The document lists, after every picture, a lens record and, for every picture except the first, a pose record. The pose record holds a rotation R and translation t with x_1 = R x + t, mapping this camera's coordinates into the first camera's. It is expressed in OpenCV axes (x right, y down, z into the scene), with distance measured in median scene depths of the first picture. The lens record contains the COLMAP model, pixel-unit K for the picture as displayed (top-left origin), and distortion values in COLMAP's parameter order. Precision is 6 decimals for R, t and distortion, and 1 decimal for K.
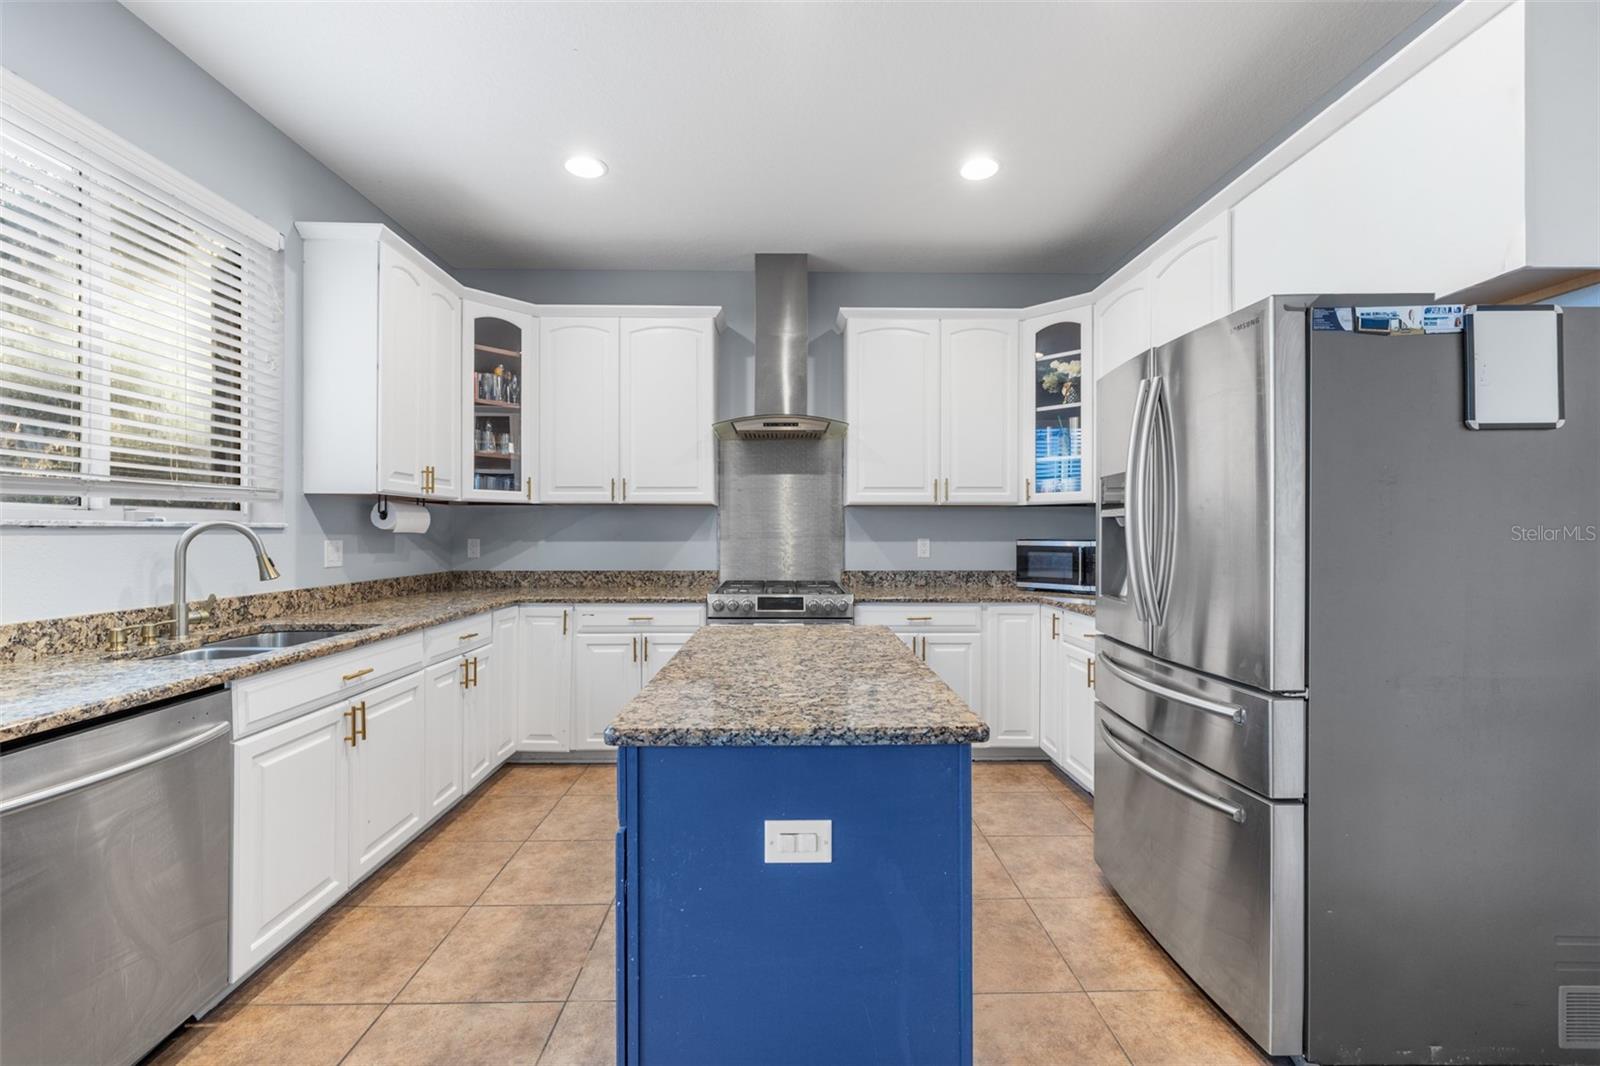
lens RADIAL K [[675.3, 0, 802.9], [0, 675.3, 536.2], [0, 0, 1]] dist [0.000765, 0.000373]
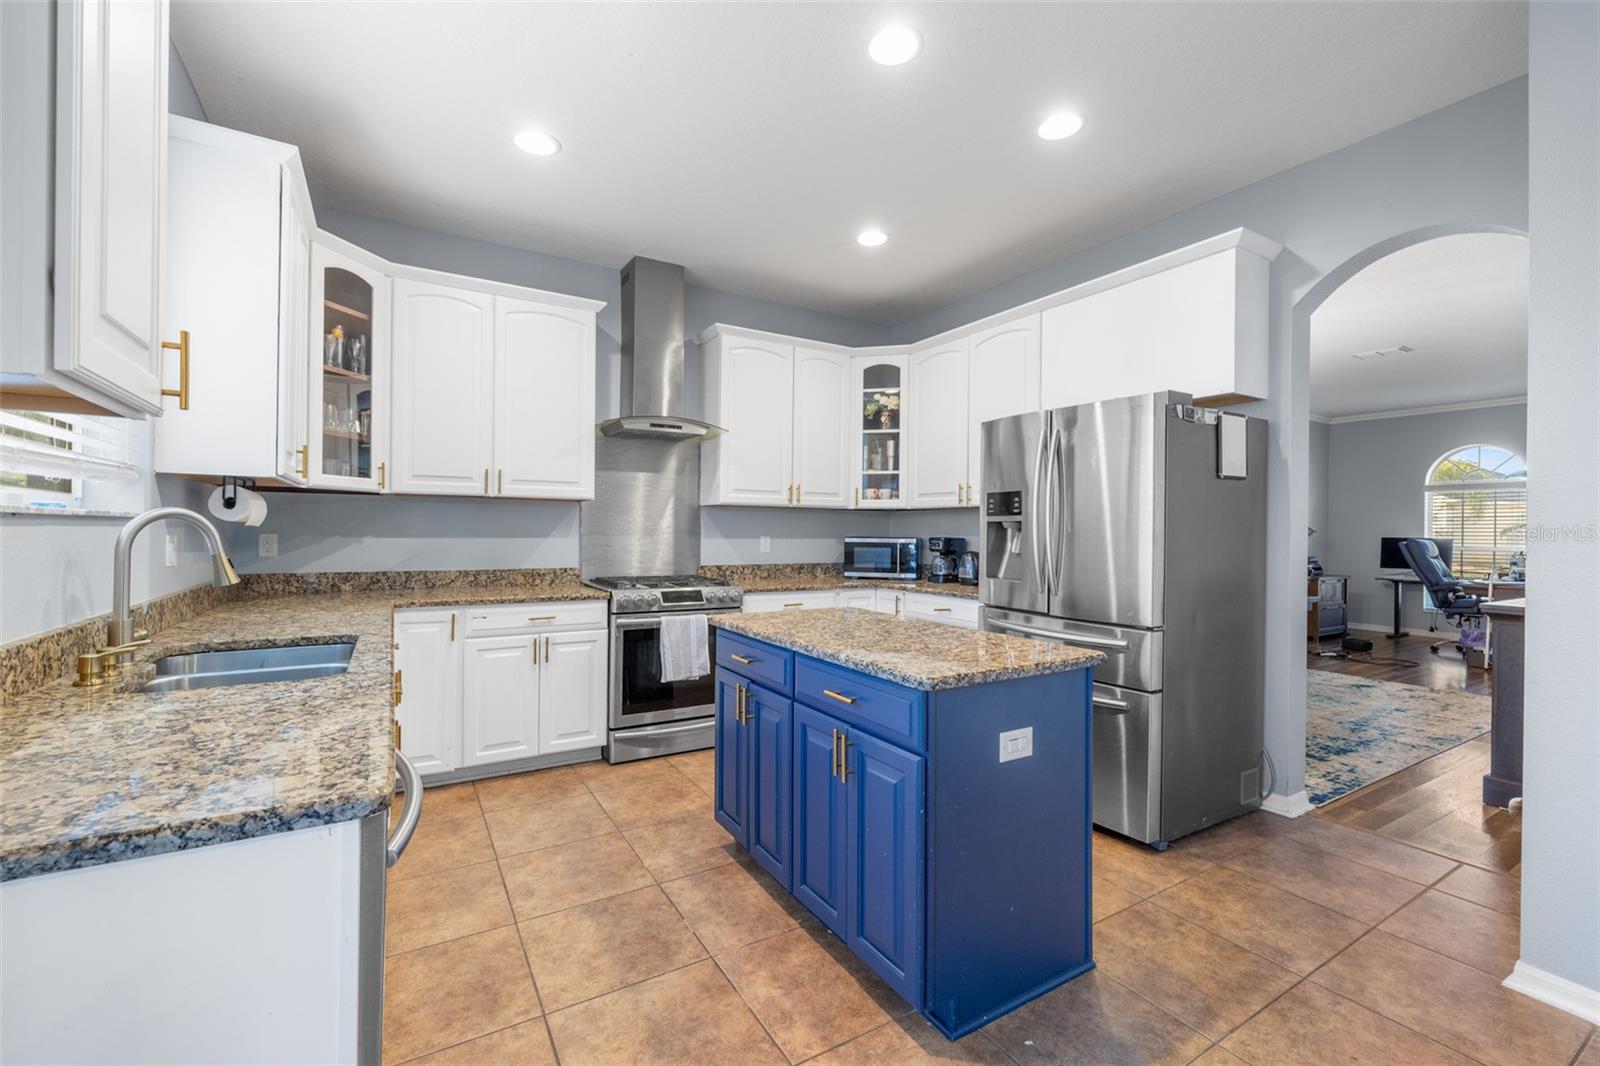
lens RADIAL K [[675.9, 0, 791.5], [0, 675.9, 539.5], [0, 0, 1]] dist [-0.000069, 0.000212]
pose [[0.865726, 0.001701, 0.500515, -0.390254], [-0.005928, 0.999959, 0.006855, 0.001442], [-0.500483, -0.008902, 0.865701, -0.004166]]
